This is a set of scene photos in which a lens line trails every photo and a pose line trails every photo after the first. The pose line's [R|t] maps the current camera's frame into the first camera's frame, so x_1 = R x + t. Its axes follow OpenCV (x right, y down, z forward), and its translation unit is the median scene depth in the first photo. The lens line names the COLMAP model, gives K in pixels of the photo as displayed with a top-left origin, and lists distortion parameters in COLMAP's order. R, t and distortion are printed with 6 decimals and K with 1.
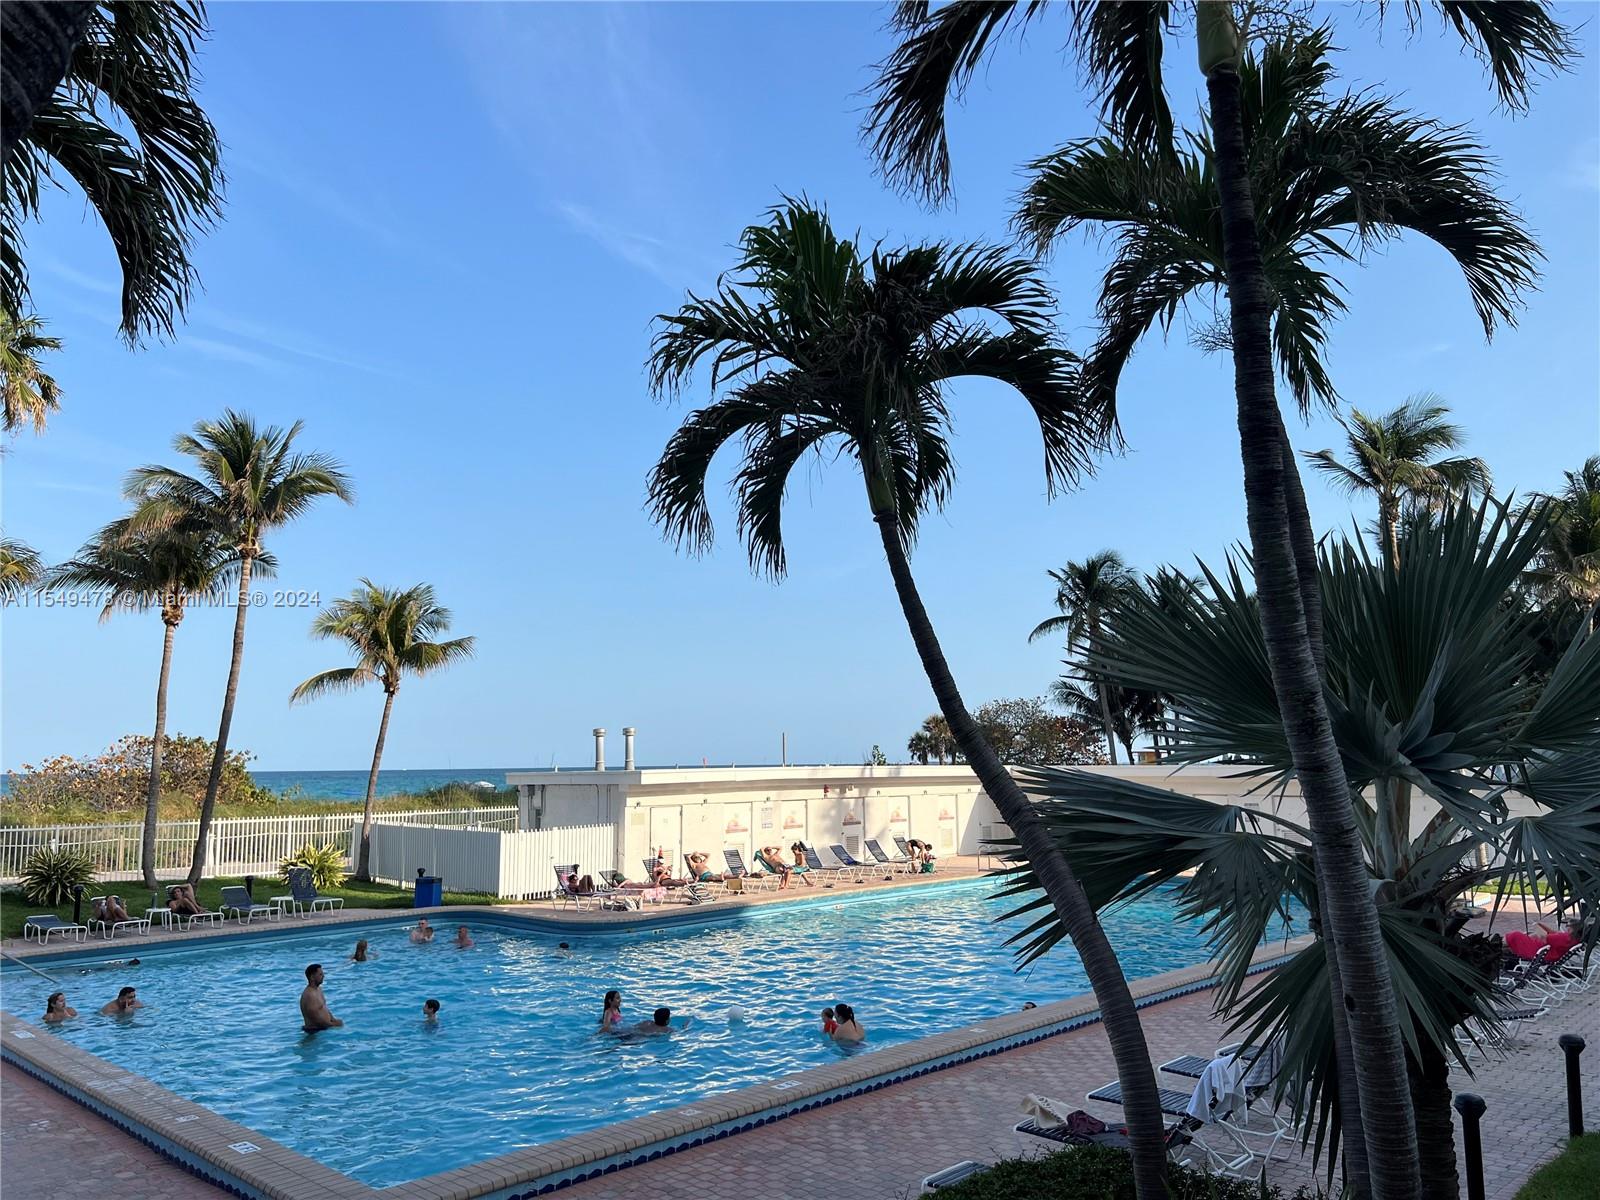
lens RADIAL K [[1259.1, 0, 800.0], [0, 1259.1, 600.0], [0, 0, 1]] dist [0.023143, -0.002075]
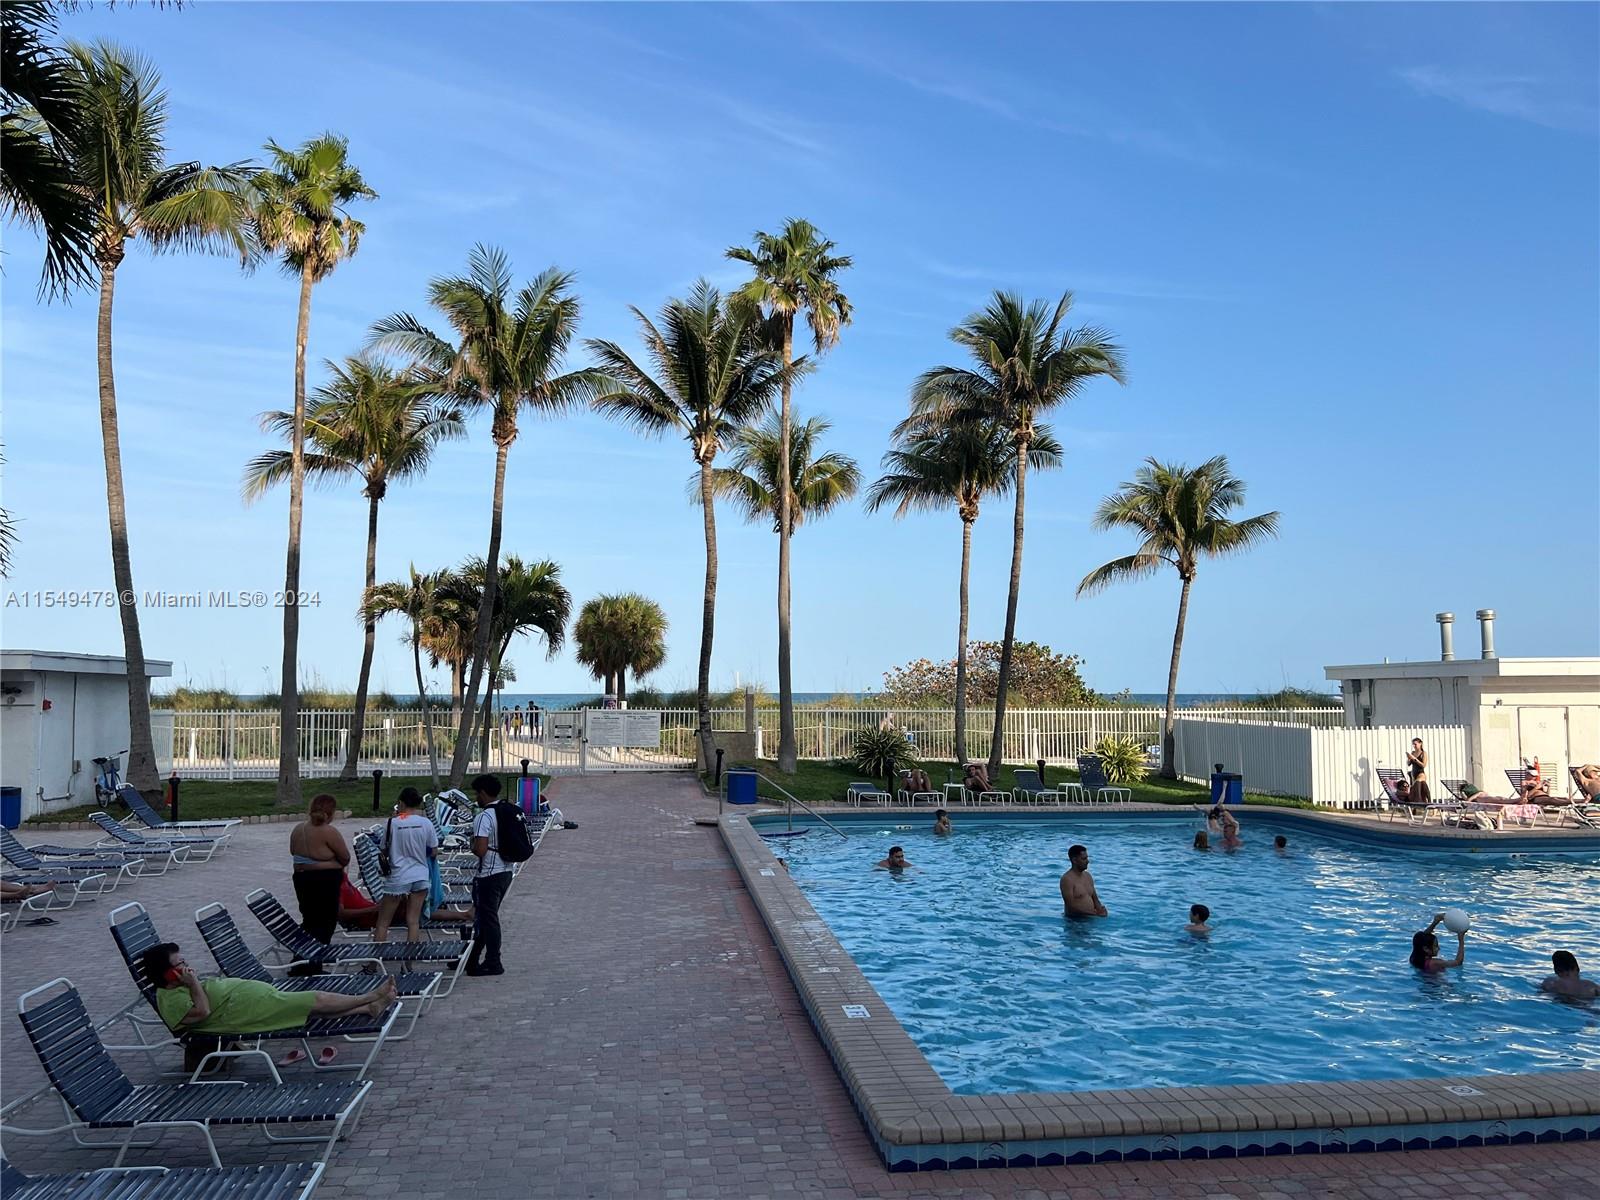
lens RADIAL K [[1176.7, 0, 797.1], [0, 1176.7, 639.0], [0, 0, 1]] dist [0.024551, -0.039617]
pose [[0.759781, -0.025446, -0.649681, 0.021273], [0.073339, 0.996211, 0.046749, 0.057797], [0.646029, -0.083166, 0.758768, 0.160094]]
